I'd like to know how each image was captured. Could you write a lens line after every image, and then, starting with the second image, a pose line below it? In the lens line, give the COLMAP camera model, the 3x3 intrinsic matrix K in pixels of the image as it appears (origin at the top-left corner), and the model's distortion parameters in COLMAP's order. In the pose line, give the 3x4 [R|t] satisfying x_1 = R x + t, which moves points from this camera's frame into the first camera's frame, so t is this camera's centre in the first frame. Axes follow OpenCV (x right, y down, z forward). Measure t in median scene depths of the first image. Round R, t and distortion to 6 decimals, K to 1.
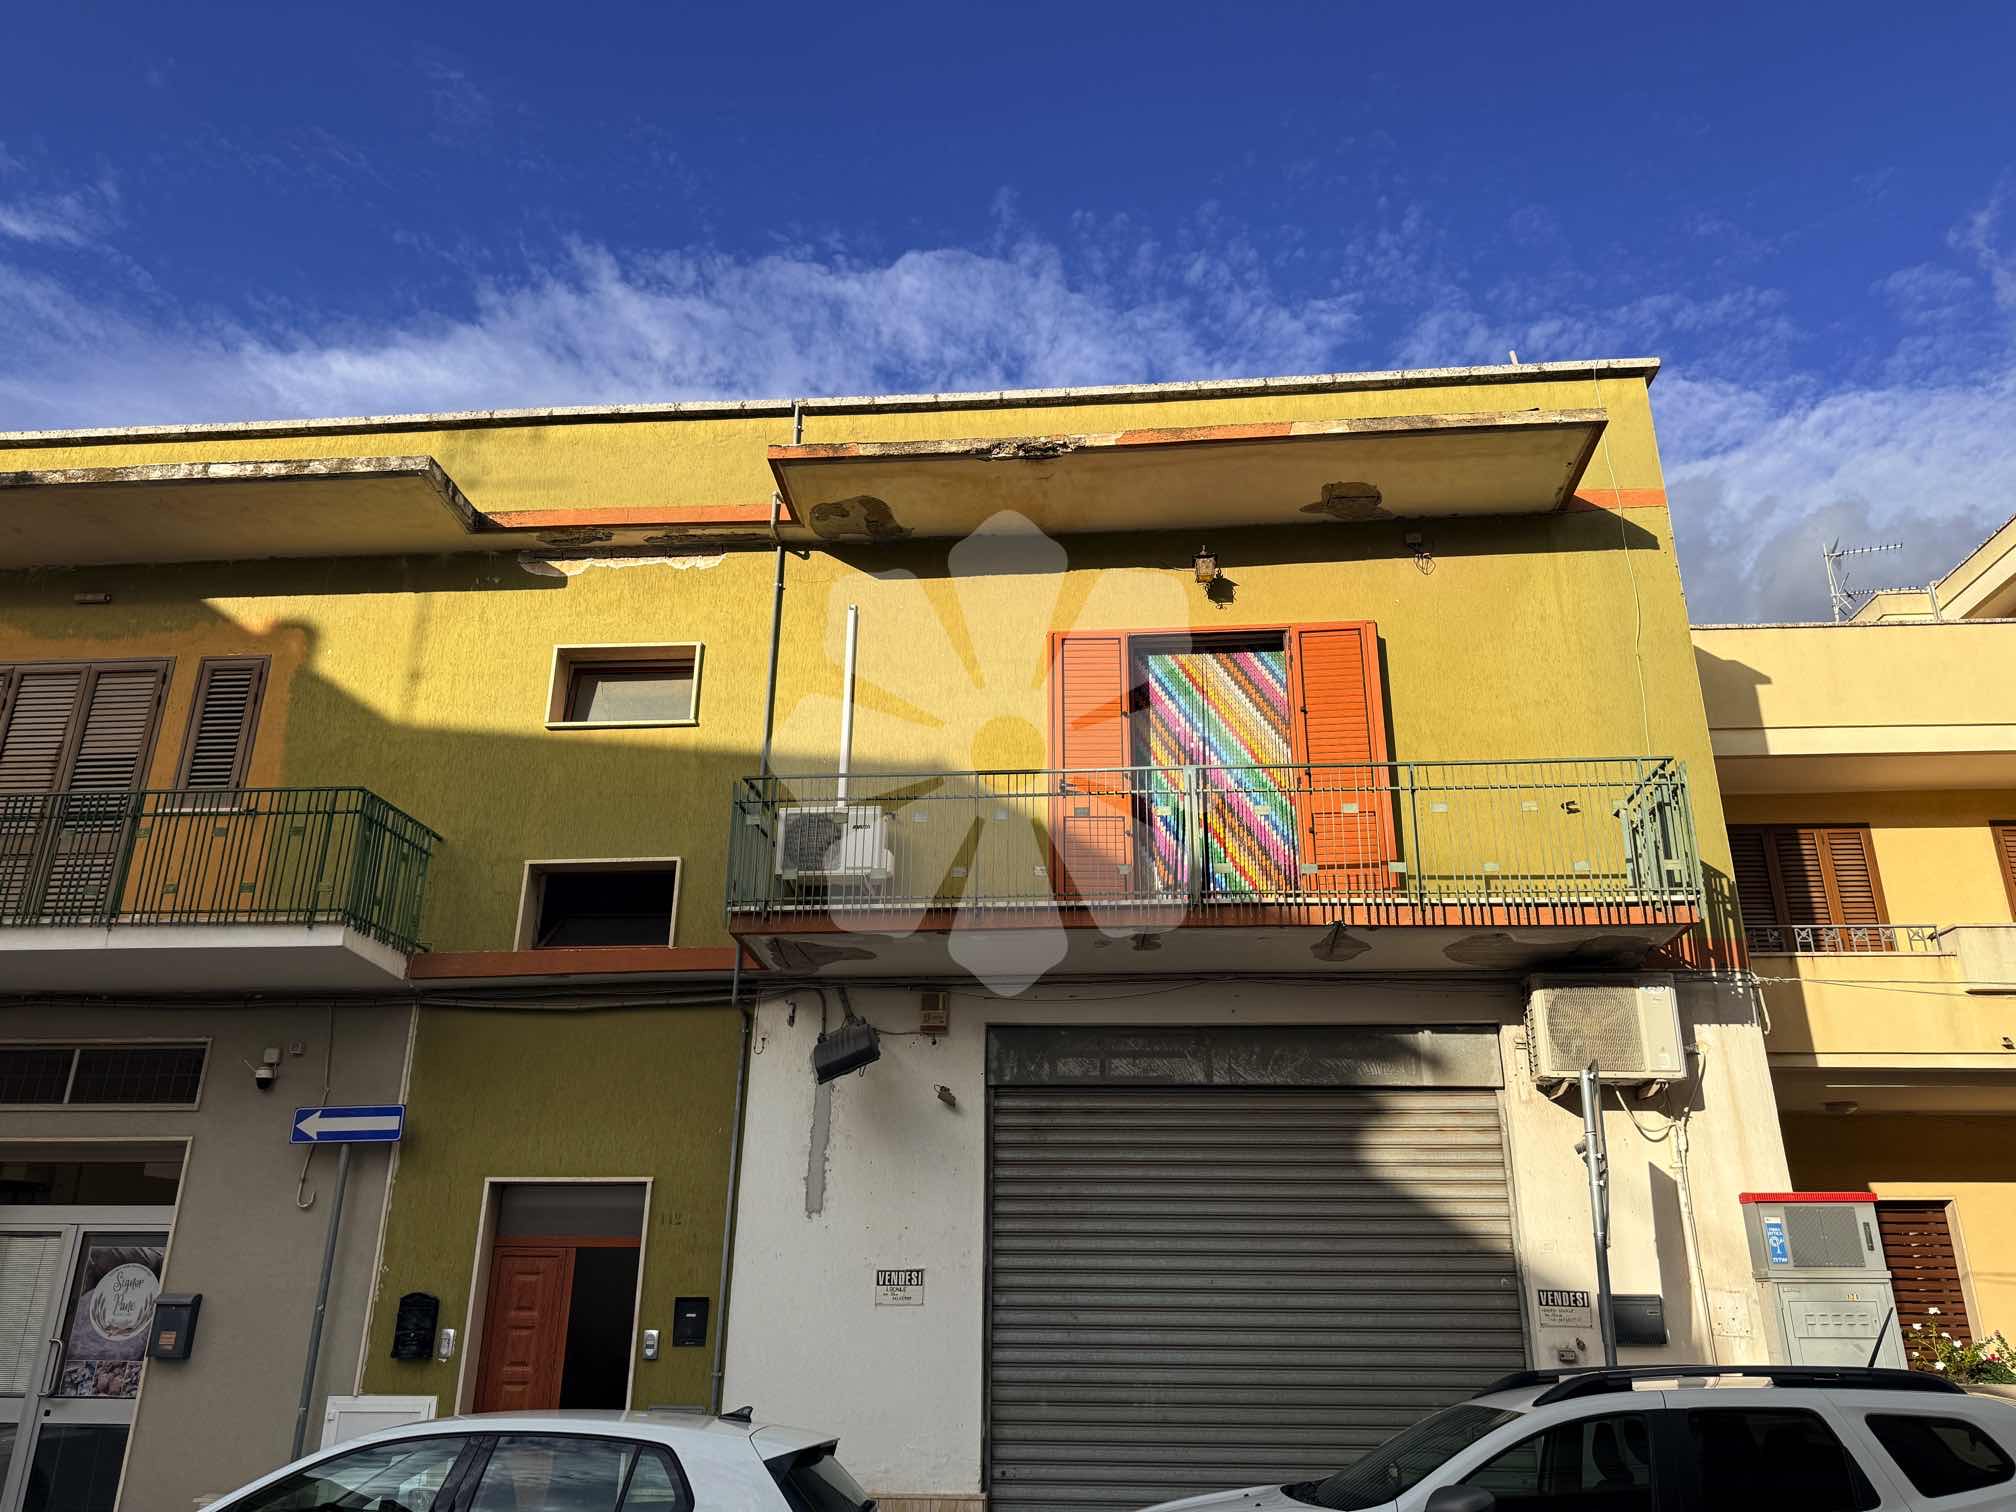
lens RADIAL K [[1445.7, 0, 1009.2], [0, 1445.7, 758.8], [0, 0, 1]] dist [-0.004936, -0.002526]
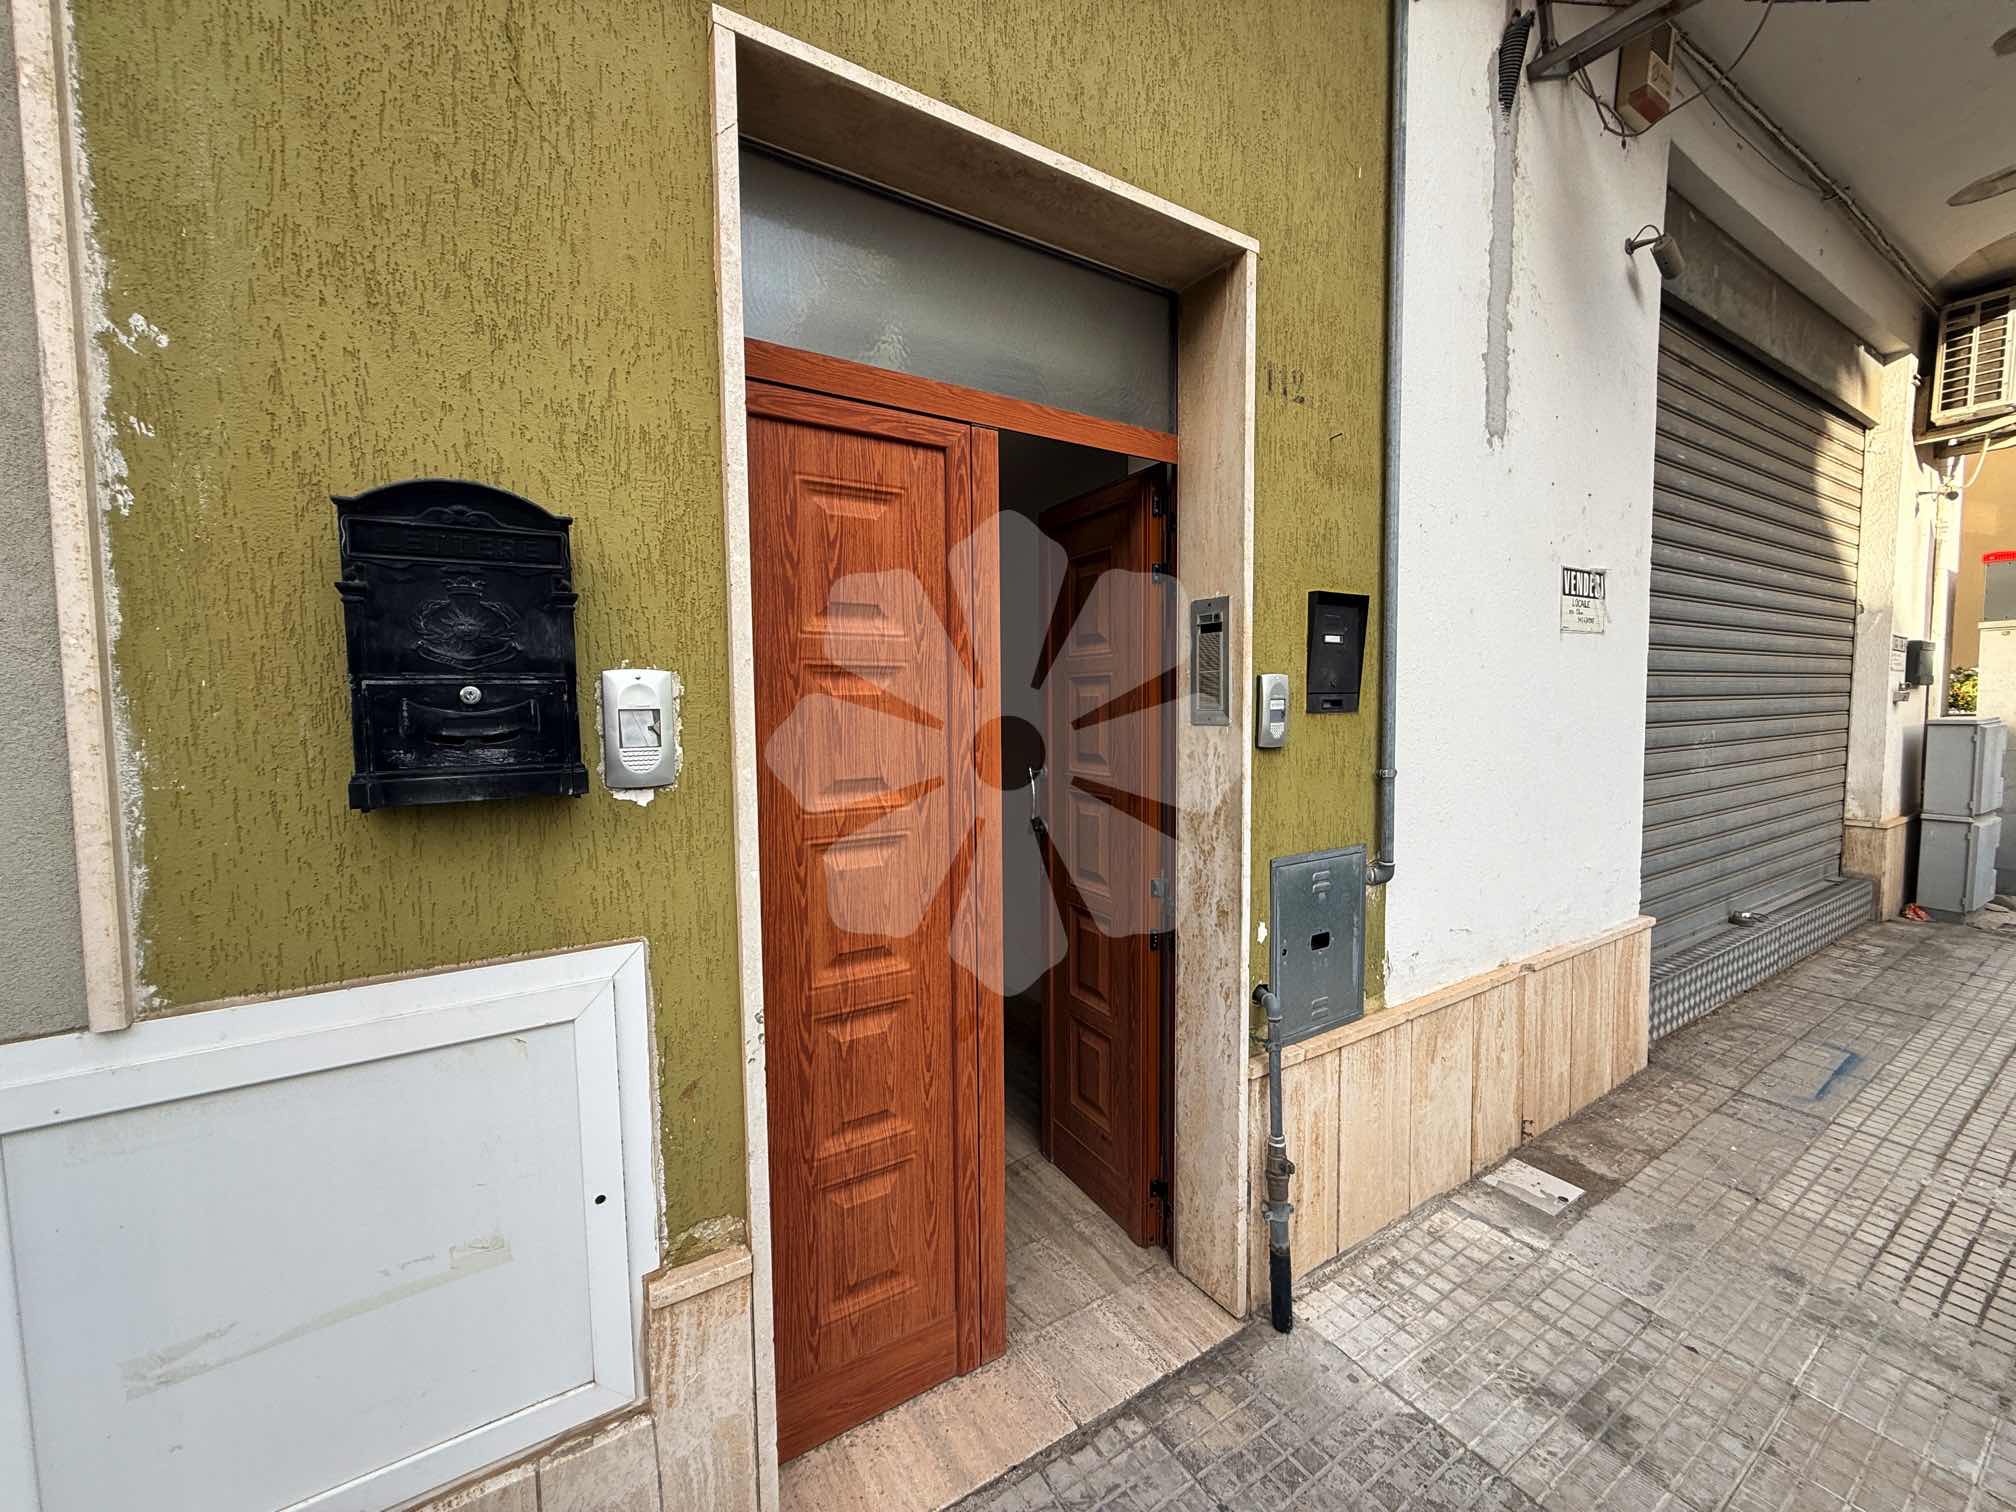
lens RADIAL K [[803.1, 0, 1011.0], [0, 803.1, 749.3], [0, 0, 1]] dist [0.001588, 0.000201]
pose [[0.799269, -0.047799, 0.599069, -0.419375], [-0.203986, 0.916076, 0.345247, 0.353538], [-0.565295, -0.398147, 0.722441, 0.876401]]
